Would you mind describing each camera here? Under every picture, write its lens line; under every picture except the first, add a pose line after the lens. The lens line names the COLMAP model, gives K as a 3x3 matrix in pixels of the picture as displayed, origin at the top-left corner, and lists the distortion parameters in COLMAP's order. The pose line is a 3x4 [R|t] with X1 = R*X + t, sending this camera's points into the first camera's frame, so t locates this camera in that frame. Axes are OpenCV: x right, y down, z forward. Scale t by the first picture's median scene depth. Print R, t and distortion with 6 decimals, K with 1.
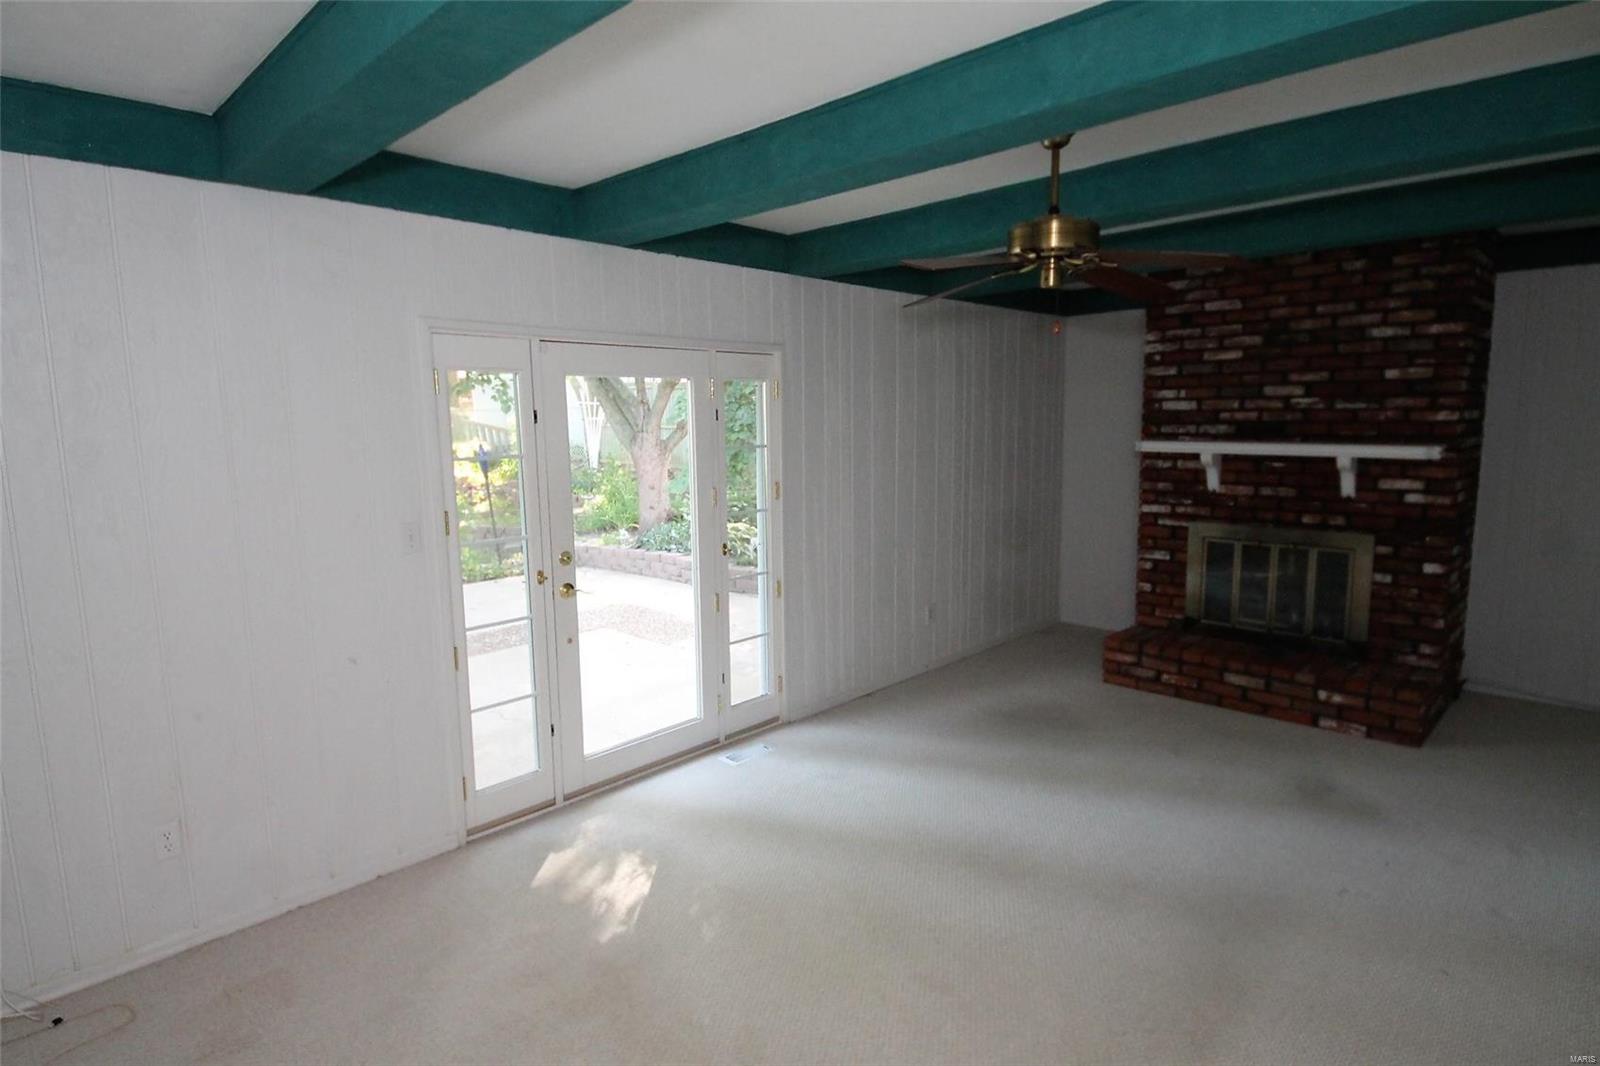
lens RADIAL K [[856.9, 0, 782.3], [0, 856.9, 529.1], [0, 0, 1]] dist [0.001089, -0.001857]
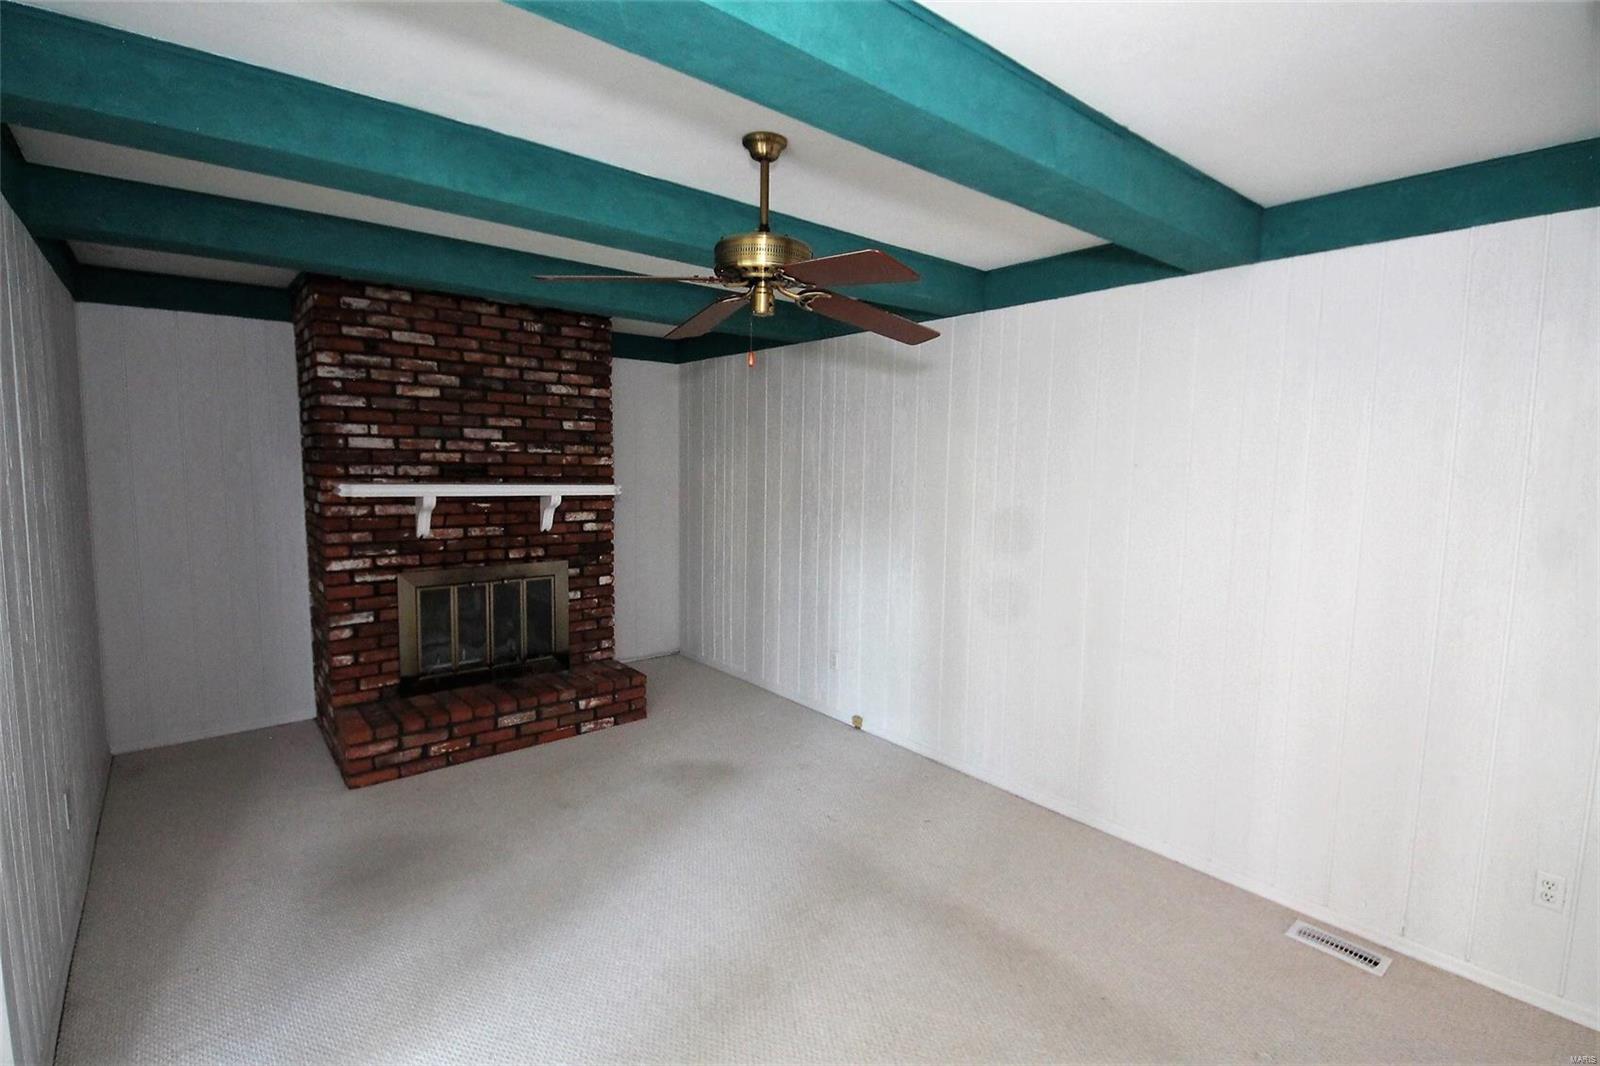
lens RADIAL K [[724.9, 0, 838.2], [0, 724.9, 527.8], [0, 0, 1]] dist [0.002976, 0.000191]
pose [[0.060928, -0.074862, 0.995331, -0.269423], [0.111955, 0.991404, 0.067713, -0.061085], [-0.991844, 0.107306, 0.068785, 0.534414]]
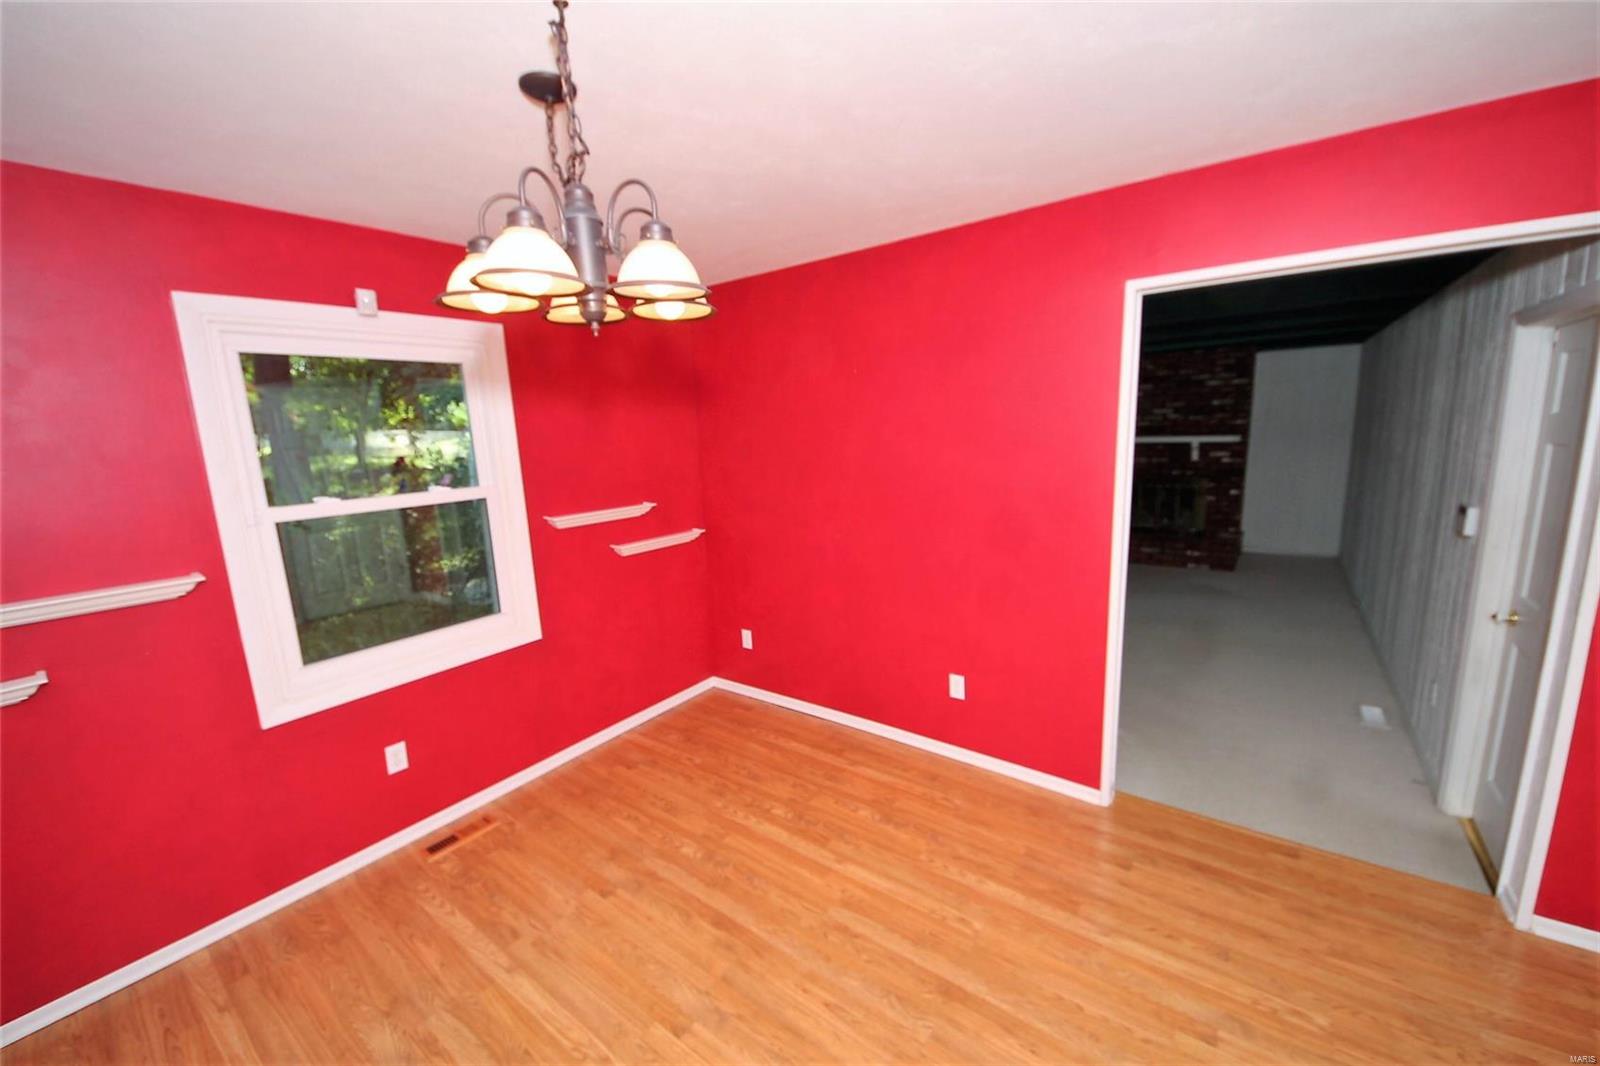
lens RADIAL K [[609.1, 0, 794.8], [0, 609.1, 542.4], [0, 0, 1]] dist [0.003799, -0.008495]
pose [[0.990066, -0.055170, 0.129330, -0.519577], [0.047971, 0.997155, 0.058140, 0.028158], [-0.132170, -0.051359, 0.989896, -0.369338]]
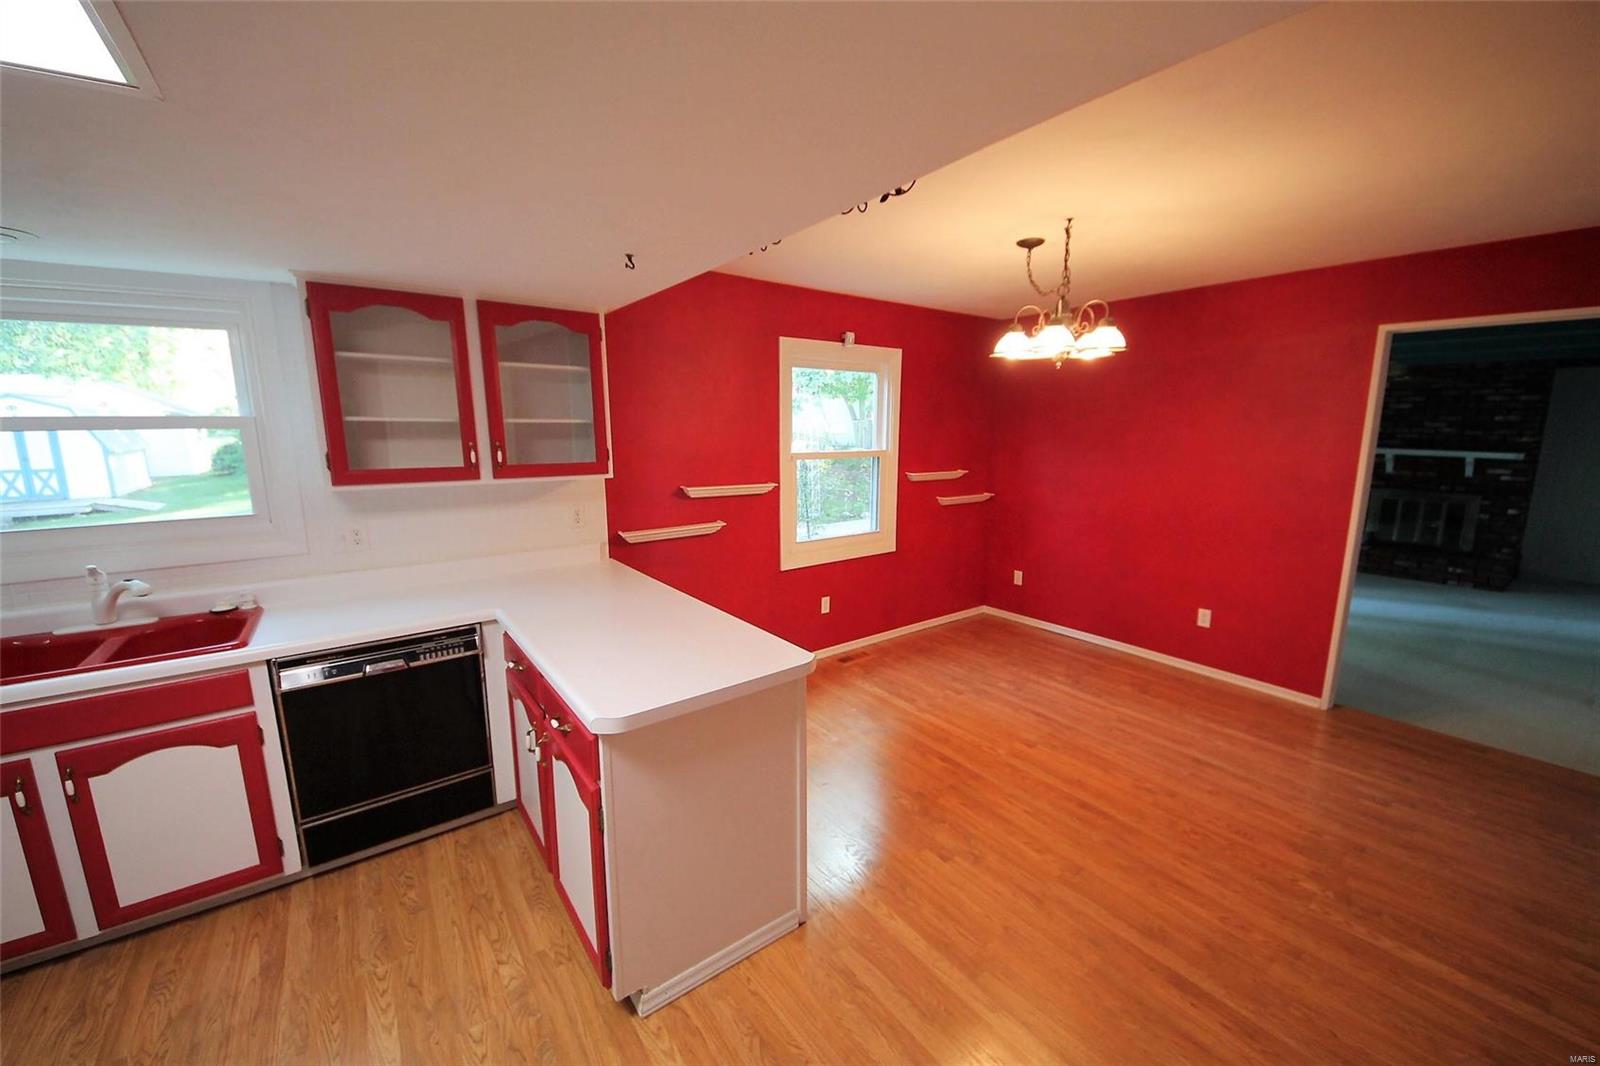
lens RADIAL K [[609.1, 0, 792.7], [0, 609.1, 530.8], [0, 0, 1]] dist [0.003799, -0.008495]
pose [[0.987724, 0.041048, -0.150719, -0.713407], [-0.034384, 0.998324, 0.046560, 0.078825], [0.152377, -0.040806, 0.987480, -0.683315]]
